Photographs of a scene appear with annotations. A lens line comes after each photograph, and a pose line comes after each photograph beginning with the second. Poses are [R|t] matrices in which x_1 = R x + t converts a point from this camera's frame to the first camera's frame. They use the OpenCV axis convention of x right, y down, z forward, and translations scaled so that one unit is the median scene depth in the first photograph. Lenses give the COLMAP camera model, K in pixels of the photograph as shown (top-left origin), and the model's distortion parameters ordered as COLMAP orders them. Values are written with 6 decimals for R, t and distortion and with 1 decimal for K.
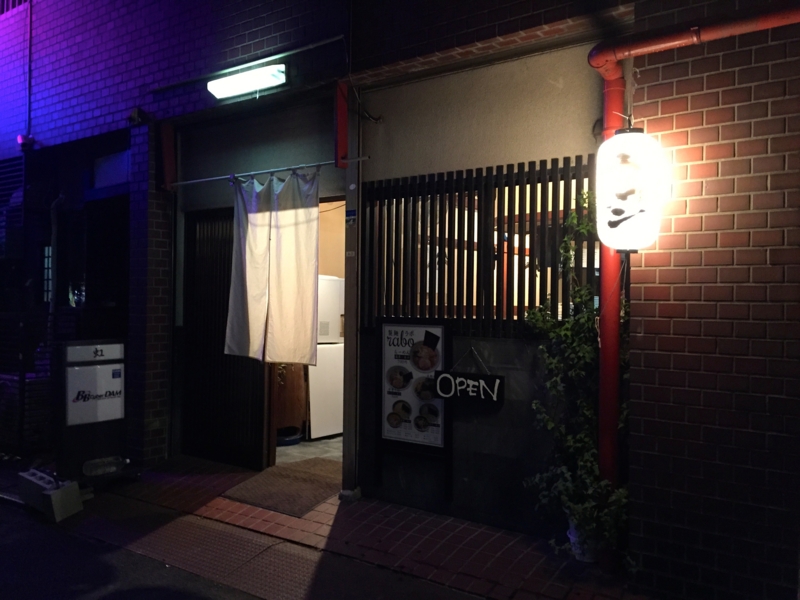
lens RADIAL K [[677.1, 0, 398.9], [0, 677.1, 286.6], [0, 0, 1]] dist [-0.003583, -0.016380]
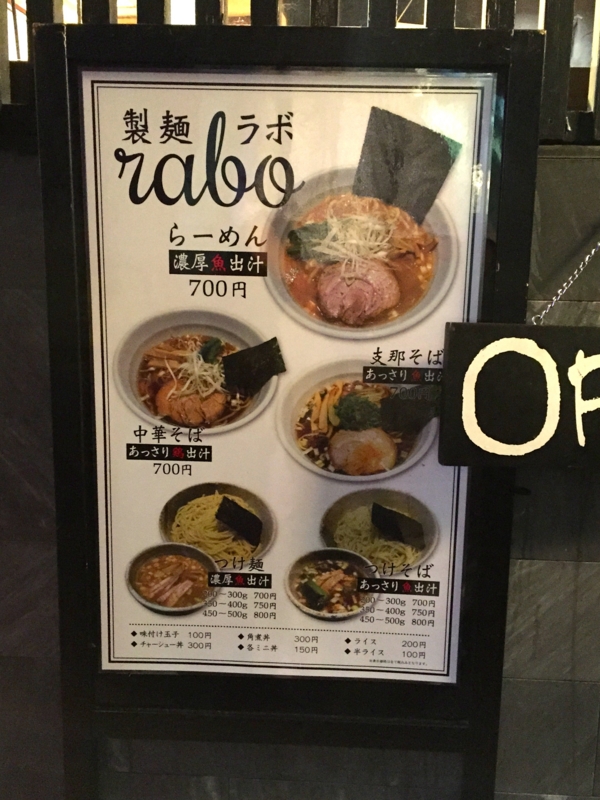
lens RADIAL K [[748.6, 0, 326.2], [0, 748.6, 402.7], [0, 0, 1]] dist [0.060308, -0.129077]
pose [[0.832743, -0.086529, 0.546856, -0.088164], [-0.024754, 0.980906, 0.192903, 0.102338], [-0.553106, -0.174176, 0.814700, 0.815740]]
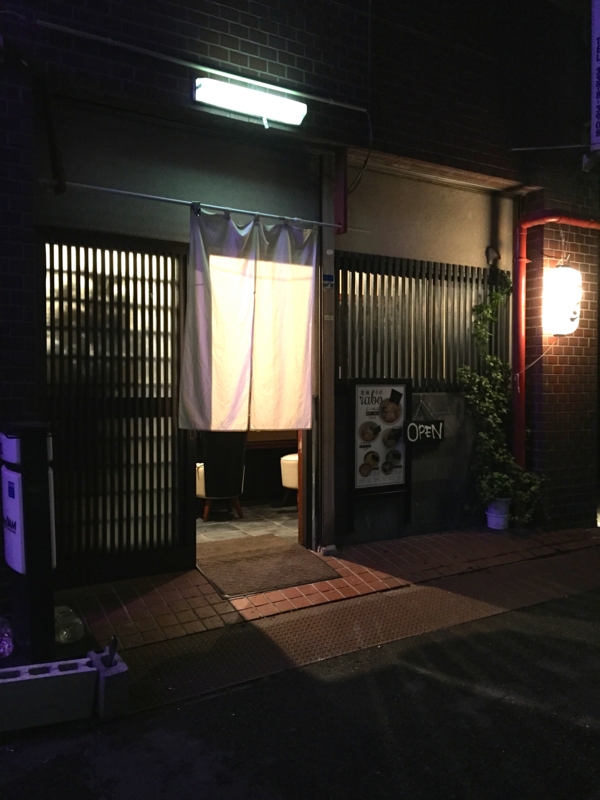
lens RADIAL K [[677.1, 0, 300.0], [0, 677.1, 400.0], [0, 0, 1]] dist [-0.003583, -0.016380]
pose [[0.382614, -0.027338, 0.923504, -1.105126], [-0.009878, 0.999384, 0.033677, 0.044818], [-0.923856, -0.022008, 0.382108, 0.684838]]
